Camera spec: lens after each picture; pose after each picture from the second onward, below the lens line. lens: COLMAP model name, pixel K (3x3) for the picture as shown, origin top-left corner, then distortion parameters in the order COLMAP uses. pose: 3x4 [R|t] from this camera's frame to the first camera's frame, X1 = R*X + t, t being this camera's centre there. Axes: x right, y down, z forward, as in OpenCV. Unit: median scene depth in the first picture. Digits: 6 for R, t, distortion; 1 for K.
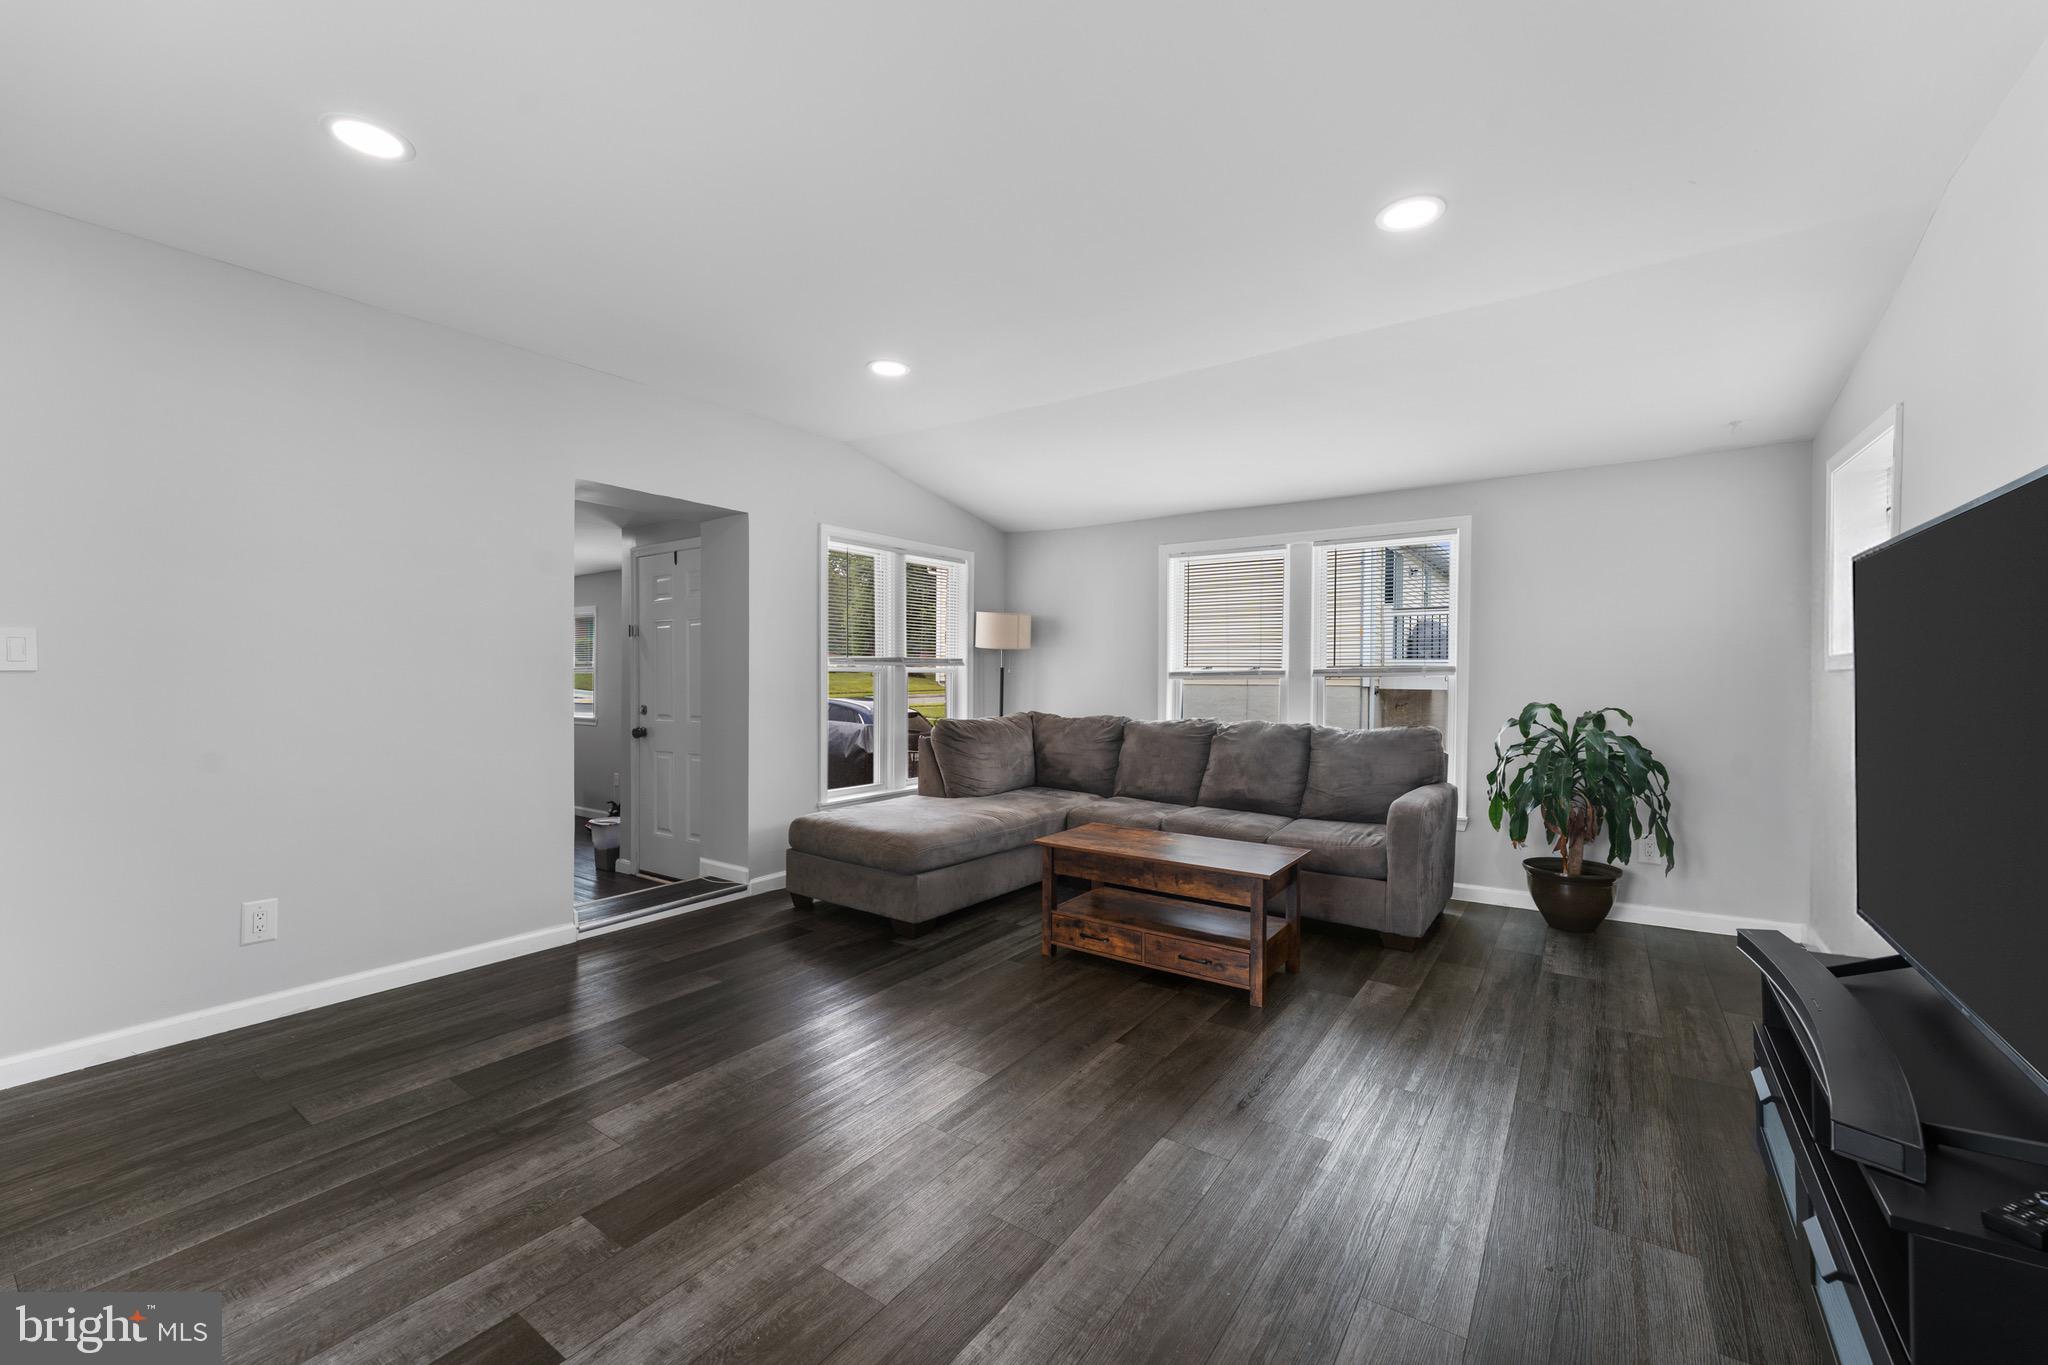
lens RADIAL K [[818.8, 0, 1018.3], [0, 818.8, 685.7], [0, 0, 1]] dist [-0.000642, -0.000140]
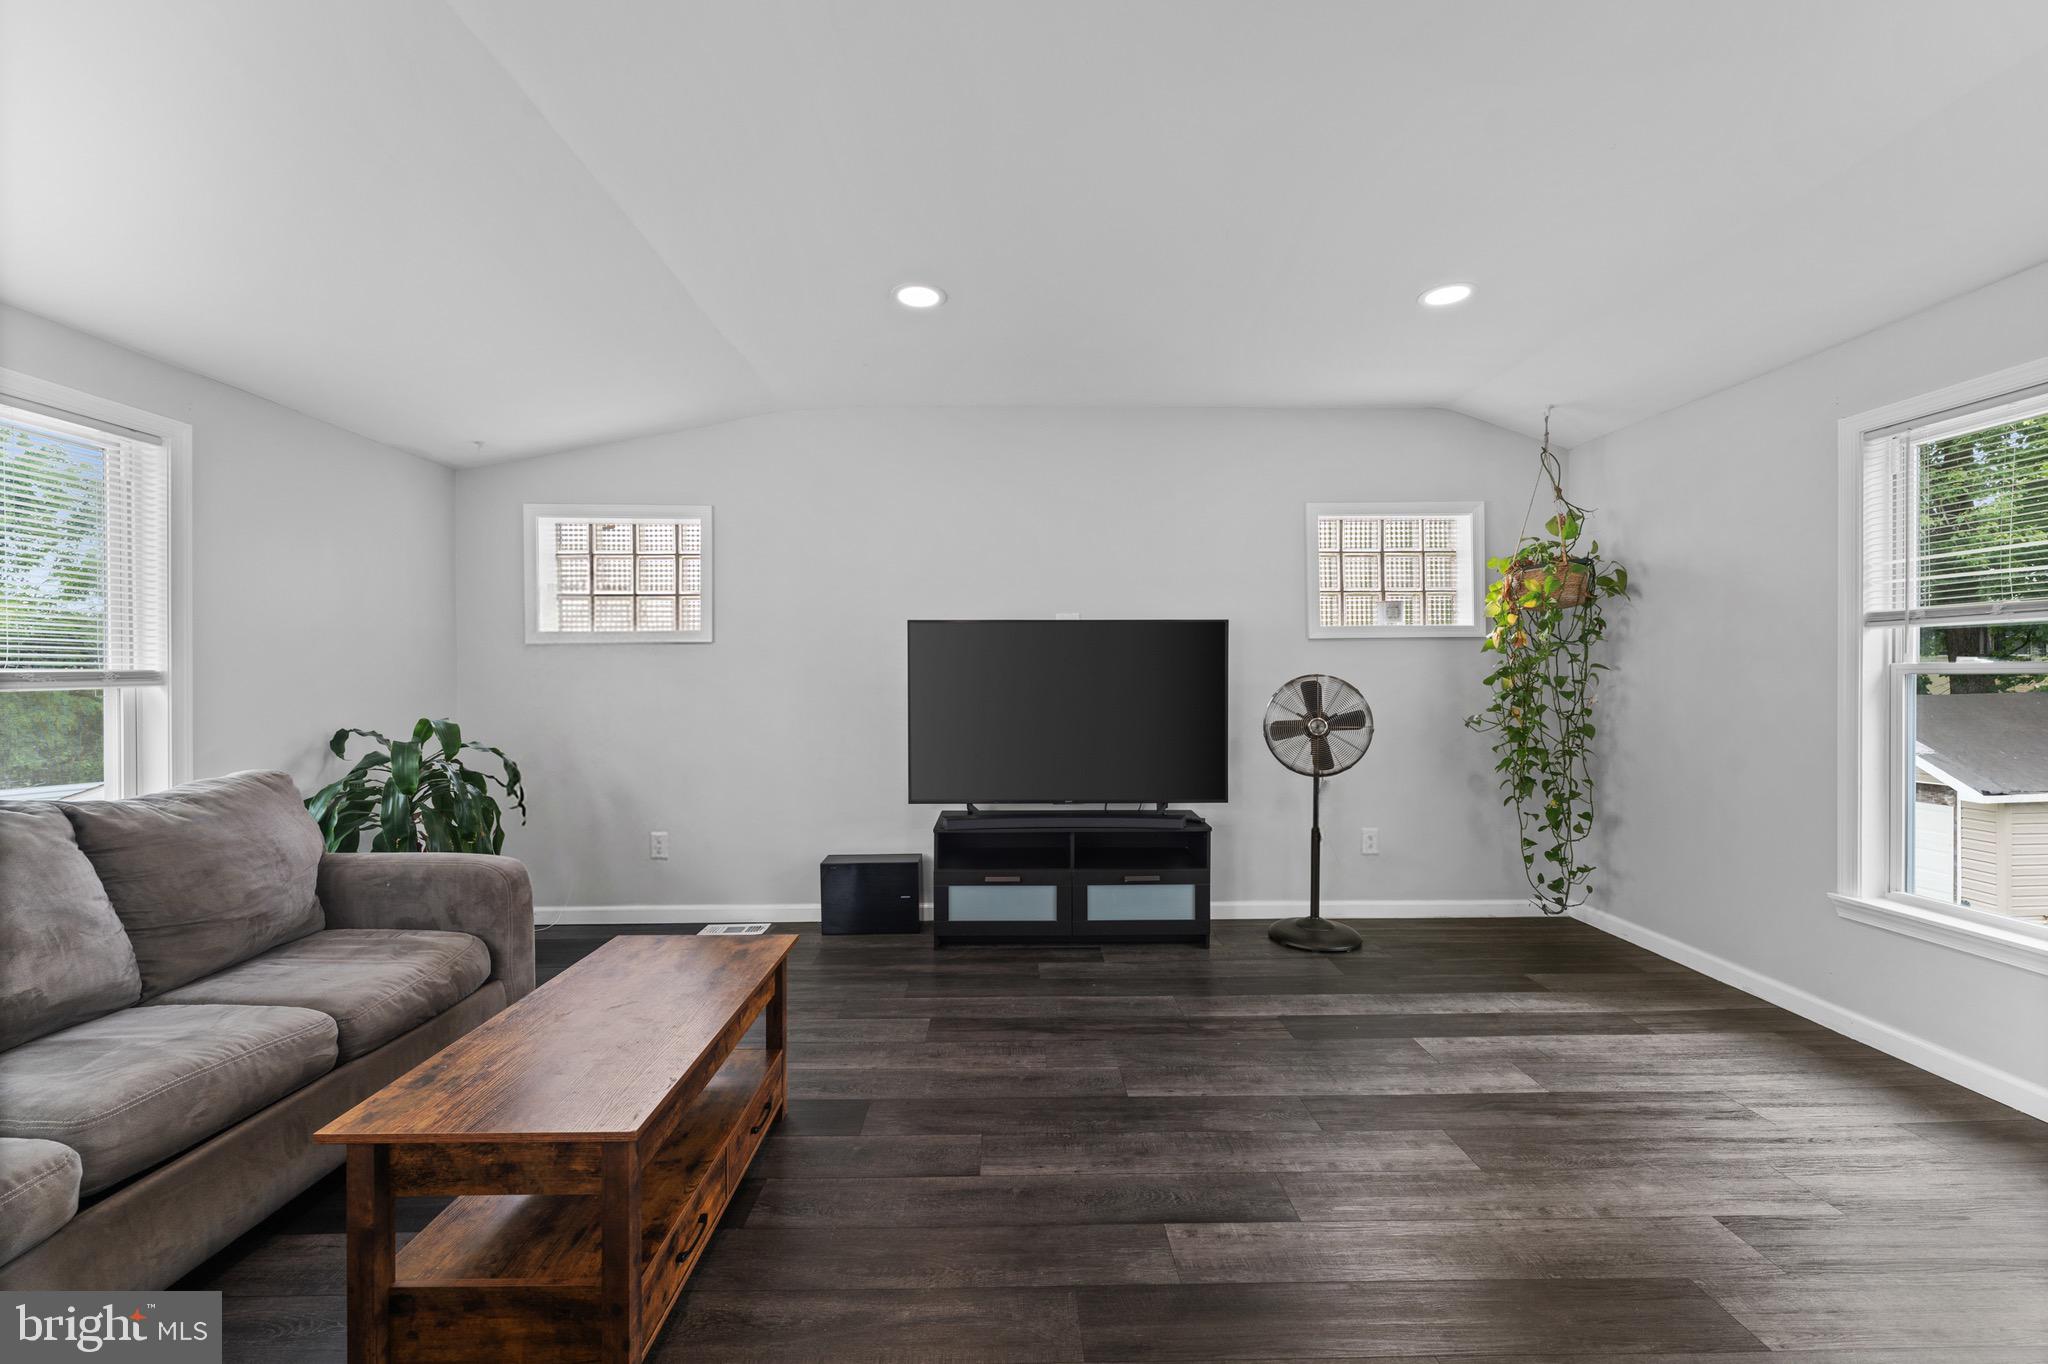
lens RADIAL K [[820.4, 0, 1024.1], [0, 820.4, 683.0], [0, 0, 1]] dist [0.000579, -0.000654]
pose [[-0.593581, -0.004813, 0.804760, -0.381207], [0.012803, 0.999799, 0.015423, -0.019448], [-0.804672, 0.019458, -0.593400, 1.055744]]
